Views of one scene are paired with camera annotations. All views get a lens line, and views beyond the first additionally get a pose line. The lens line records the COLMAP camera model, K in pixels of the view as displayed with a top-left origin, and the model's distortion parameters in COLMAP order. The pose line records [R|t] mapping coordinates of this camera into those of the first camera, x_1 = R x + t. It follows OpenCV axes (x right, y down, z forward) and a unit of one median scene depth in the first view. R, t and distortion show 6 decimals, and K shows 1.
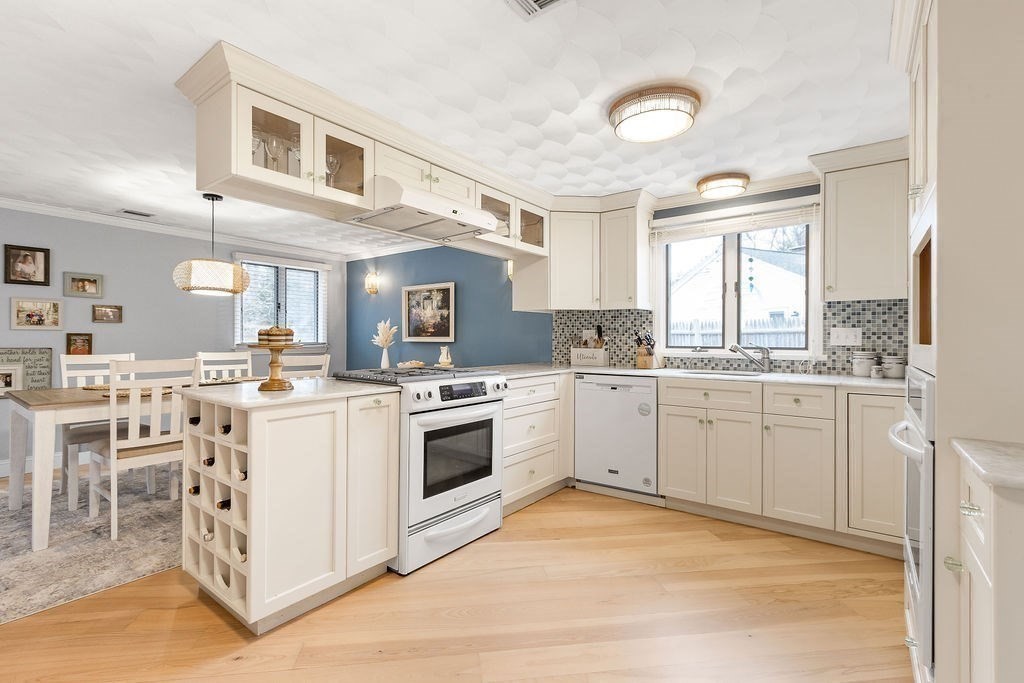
lens RADIAL K [[458.9, 0, 504.2], [0, 458.9, 340.3], [0, 0, 1]] dist [0.013256, -0.000951]
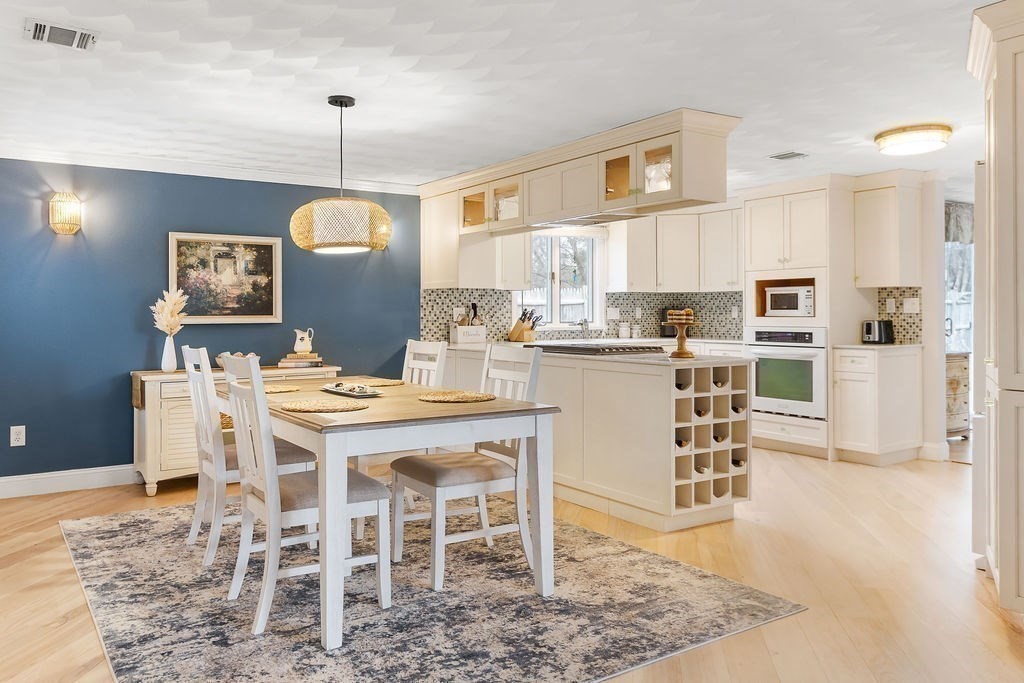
lens RADIAL K [[725.0, 0, 490.6], [0, 725.0, 307.1], [0, 0, 1]] dist [-0.005683, 0.004243]
pose [[0.359123, 0.003487, 0.933284, -1.248588], [0.008038, 0.999944, -0.006829, -0.012171], [-0.933255, 0.009954, 0.359075, 0.360653]]
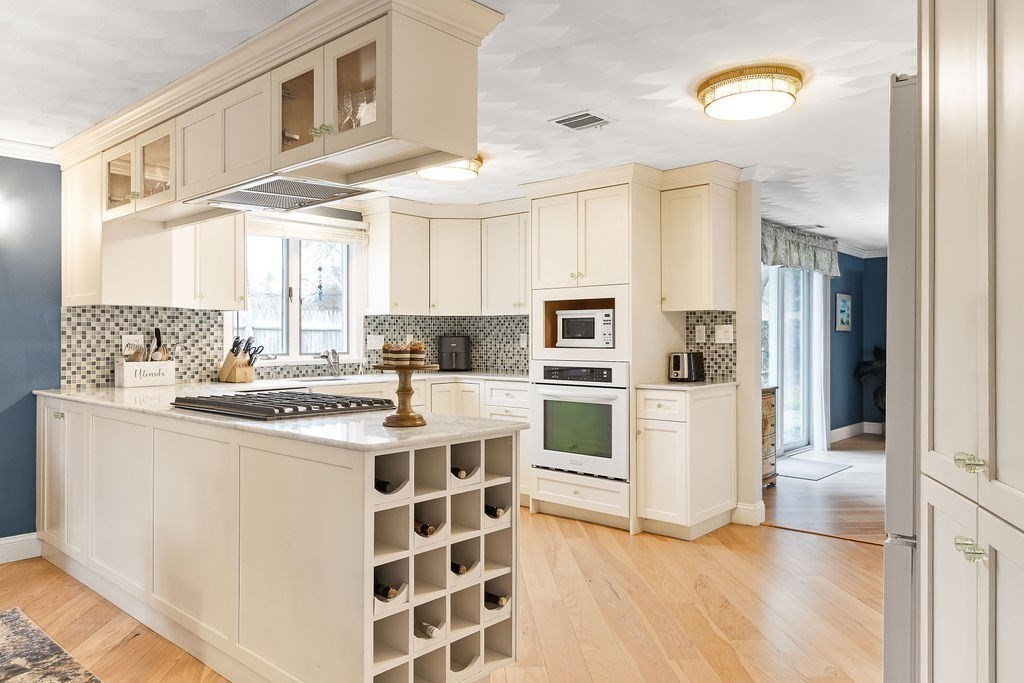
lens RADIAL K [[696.3, 0, 507.1], [0, 696.3, 334.4], [0, 0, 1]] dist [-0.002988, 0.000631]
pose [[0.095644, -0.000084, 0.995416, -0.781707], [0.005893, 0.999983, -0.000482, -0.018906], [-0.995398, 0.005912, 0.095643, 0.339386]]
